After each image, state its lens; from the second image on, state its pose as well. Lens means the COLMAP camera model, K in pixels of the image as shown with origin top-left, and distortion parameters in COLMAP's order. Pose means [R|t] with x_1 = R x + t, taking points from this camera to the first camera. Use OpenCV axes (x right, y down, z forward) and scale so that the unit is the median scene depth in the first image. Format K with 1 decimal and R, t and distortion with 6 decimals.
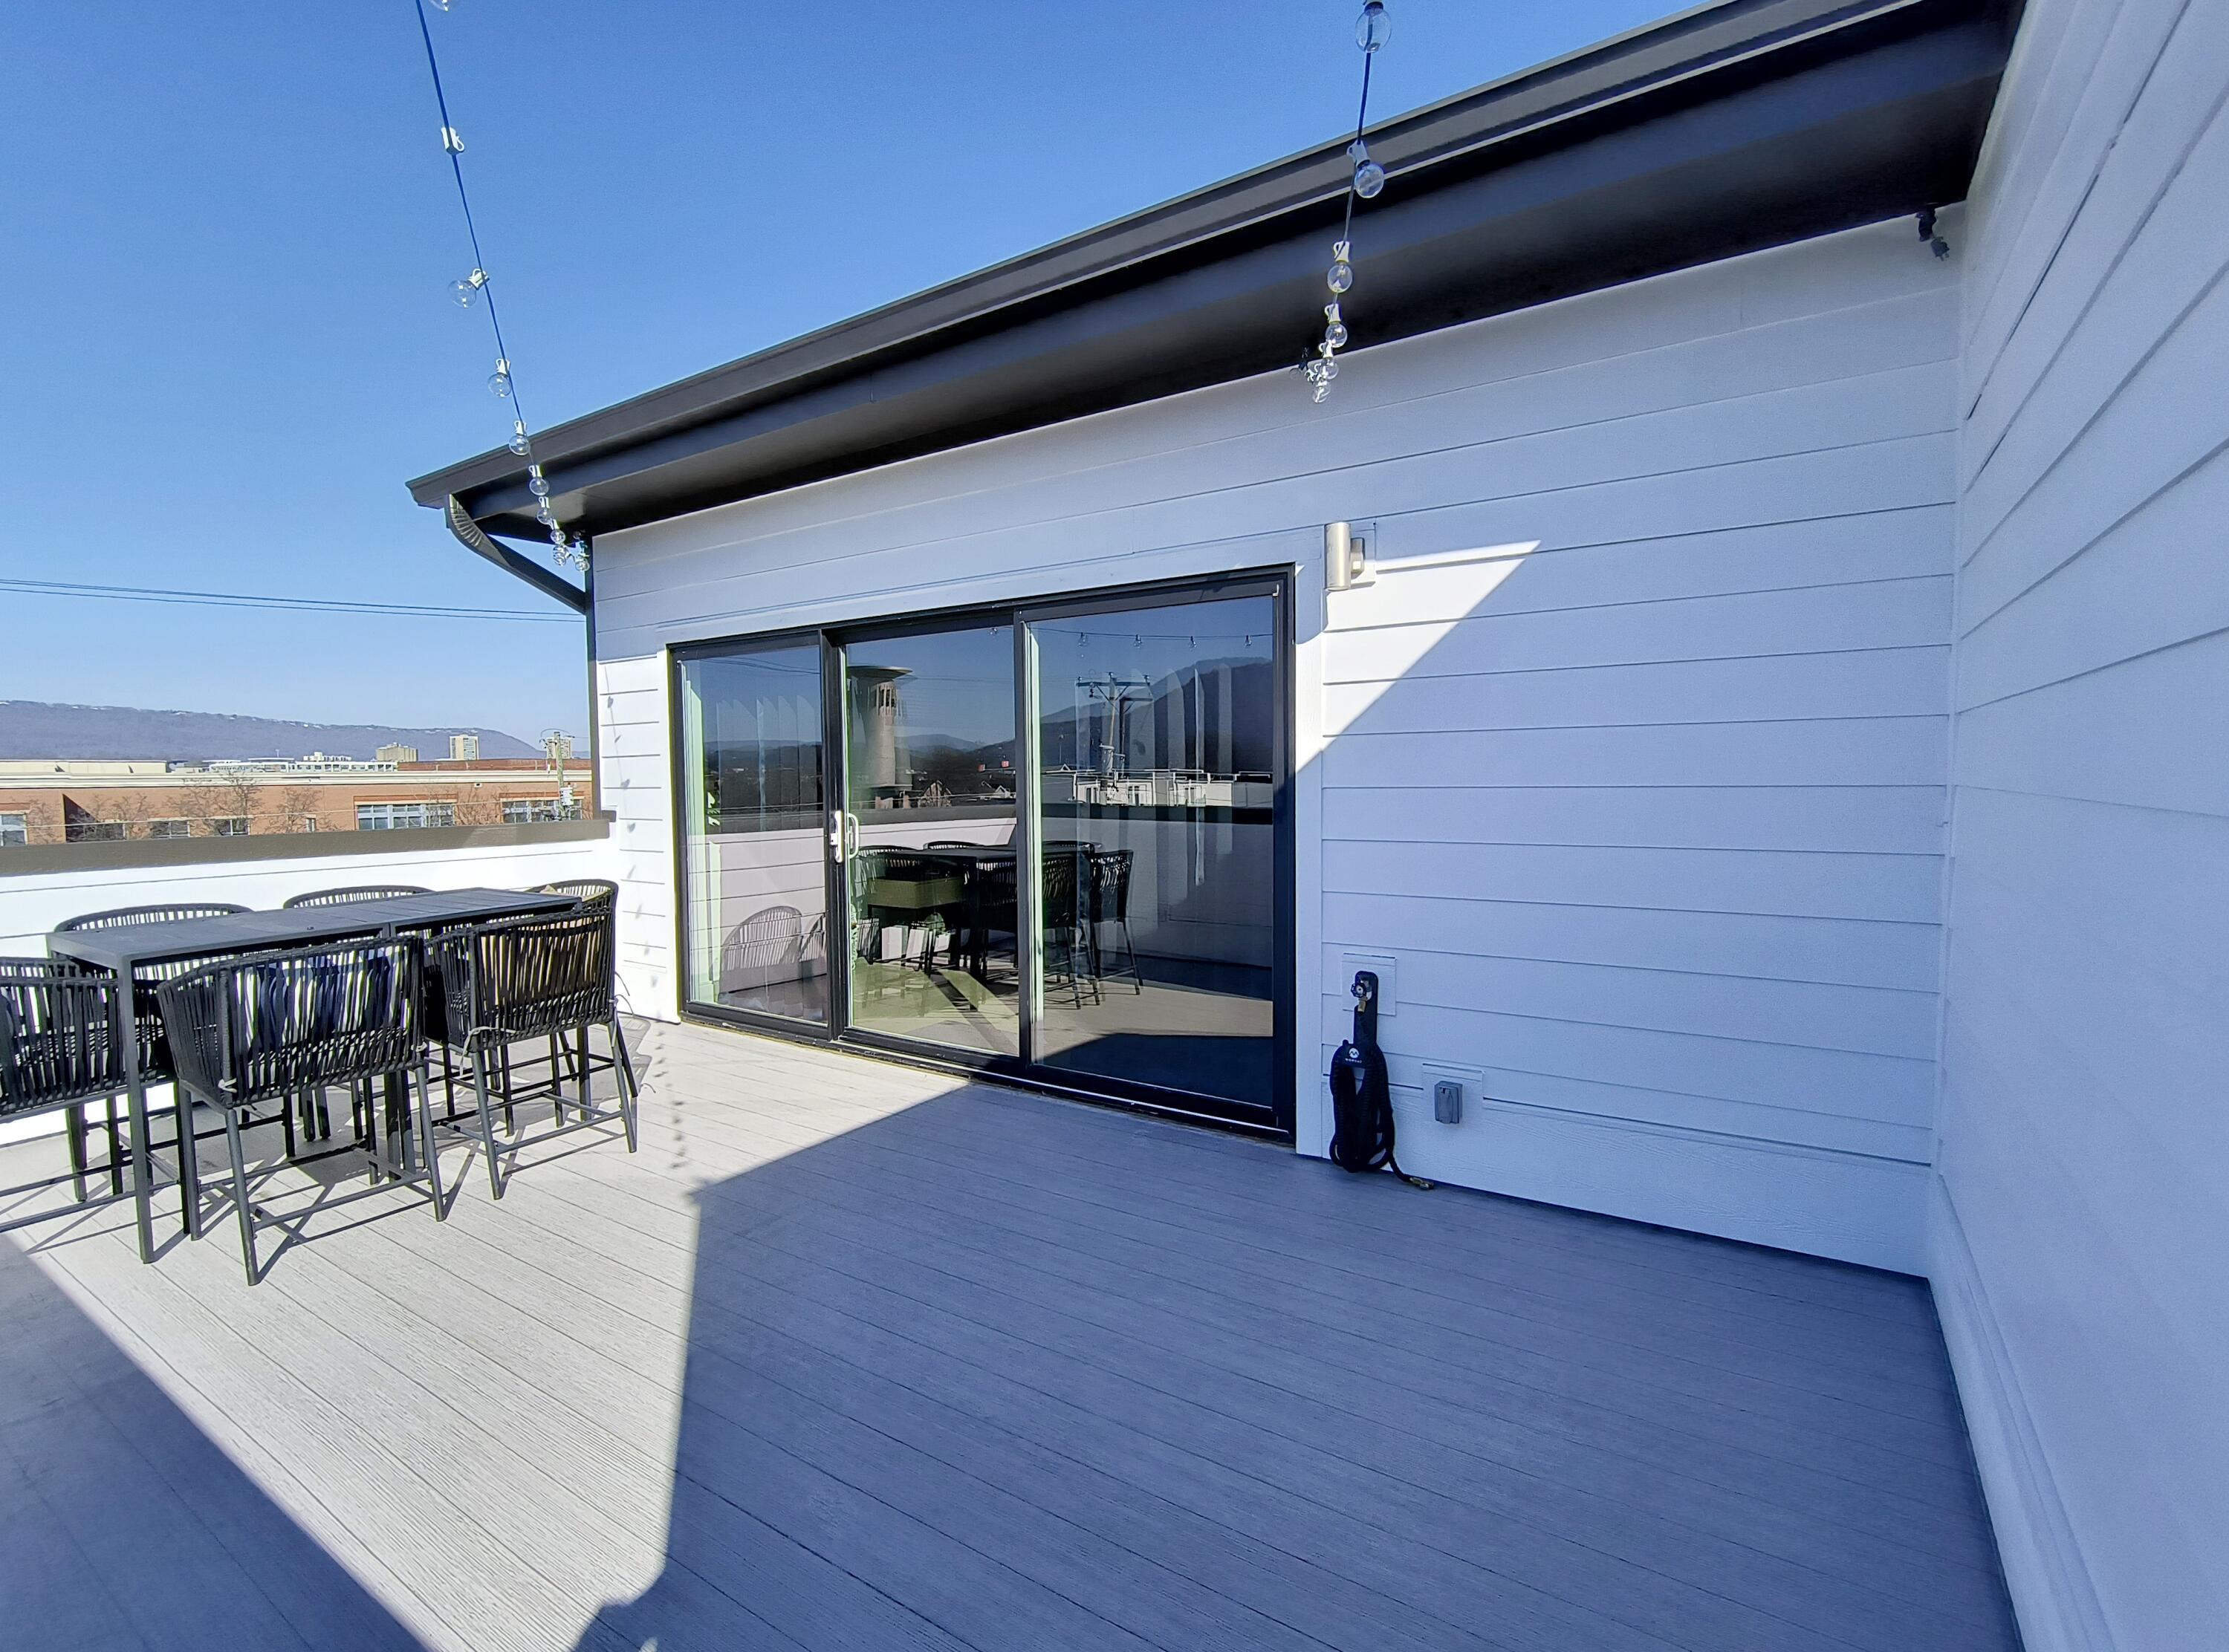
lens RADIAL K [[1038.6, 0, 1109.8], [0, 1038.6, 820.7], [0, 0, 1]] dist [-0.003816, 0.003521]
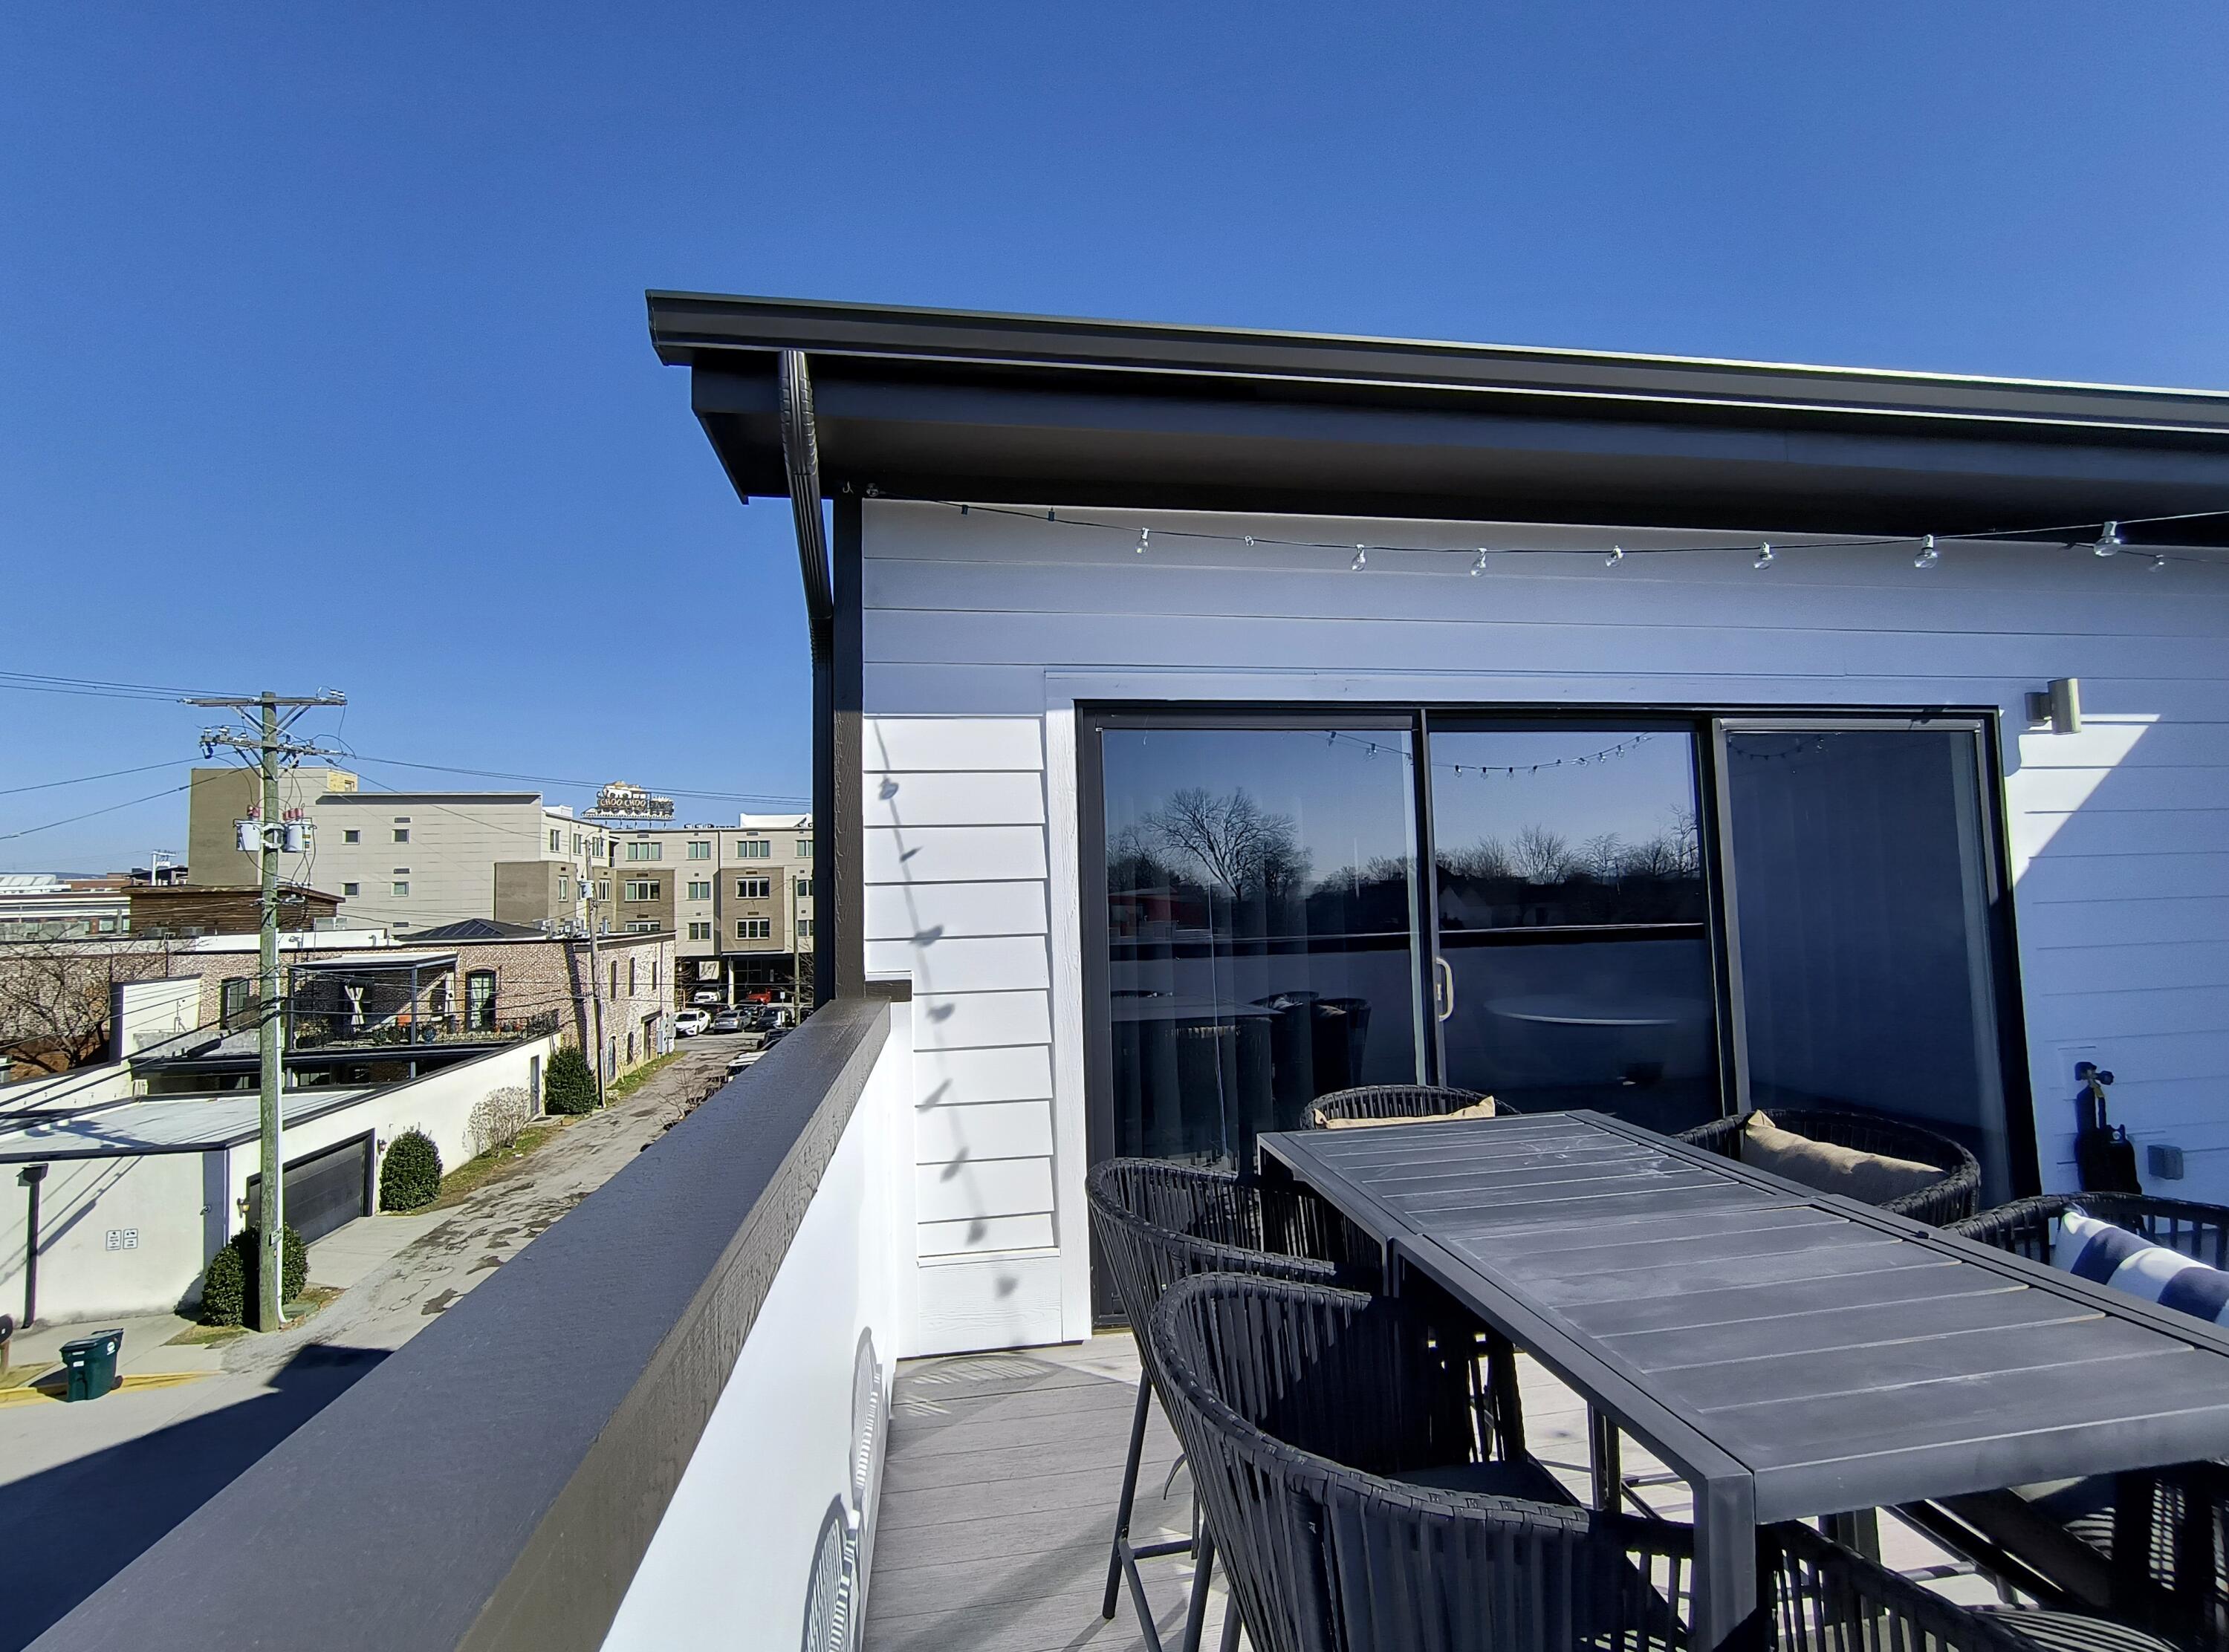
lens RADIAL K [[1038.6, 0, 1123.7], [0, 1038.6, 836.6], [0, 0, 1]] dist [-0.003816, 0.003521]
pose [[0.721987, 0.040072, 0.690745, -0.858531], [0.055023, 0.991835, -0.115051, -0.018409], [-0.689715, 0.121072, 0.713887, 0.572736]]
